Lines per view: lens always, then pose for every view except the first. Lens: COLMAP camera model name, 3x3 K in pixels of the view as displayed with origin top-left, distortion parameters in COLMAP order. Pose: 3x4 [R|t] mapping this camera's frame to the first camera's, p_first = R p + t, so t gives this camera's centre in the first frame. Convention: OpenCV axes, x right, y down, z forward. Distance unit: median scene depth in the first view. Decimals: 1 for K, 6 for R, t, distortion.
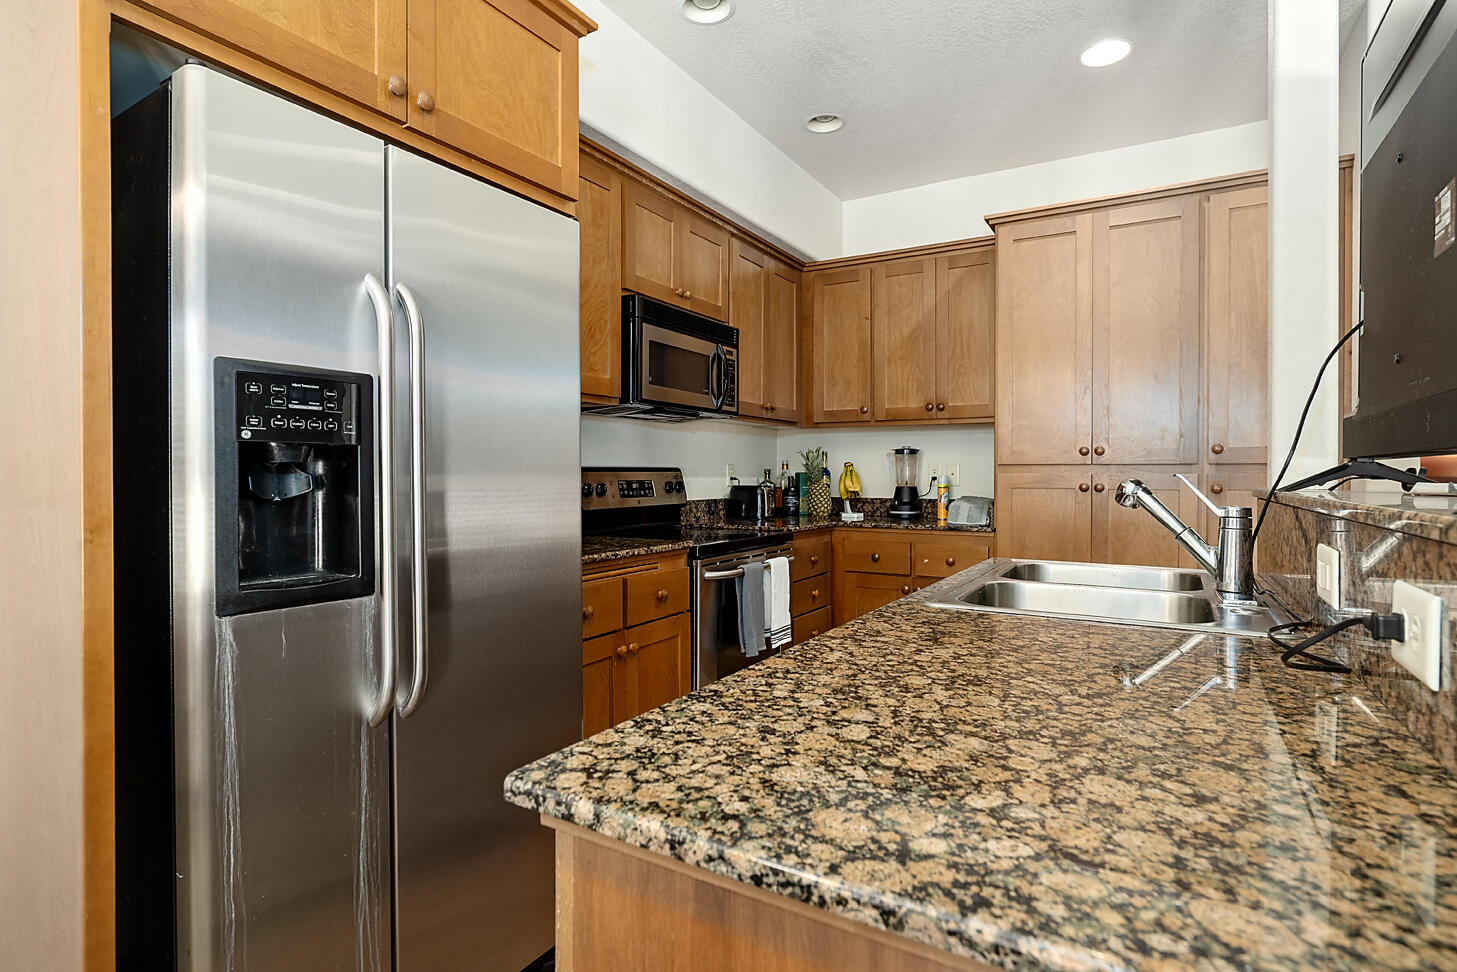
lens RADIAL K [[772.3, 0, 733.0], [0, 772.3, 482.8], [0, 0, 1]] dist [0.000844, -0.000359]
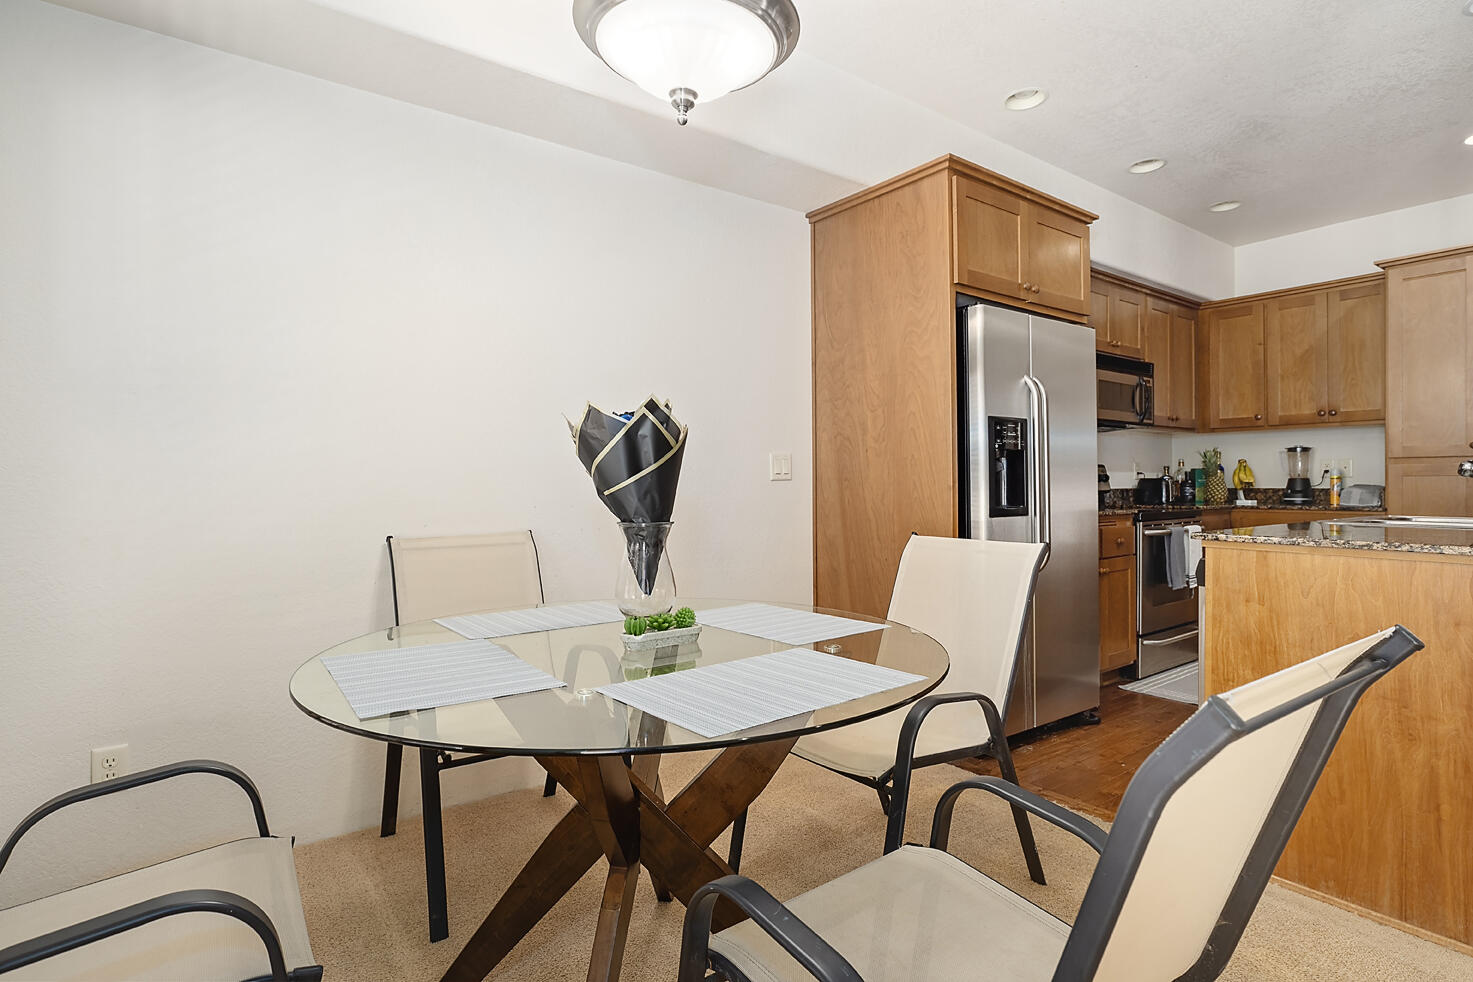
lens RADIAL K [[780.8, 0, 725.6], [0, 780.8, 488.7], [0, 0, 1]] dist [0.000844, -0.000359]
pose [[0.921371, -0.004043, -0.388662, -0.137881], [0.002510, 0.999987, -0.004452, 0.026131], [0.388675, 0.003127, 0.921370, -0.517431]]
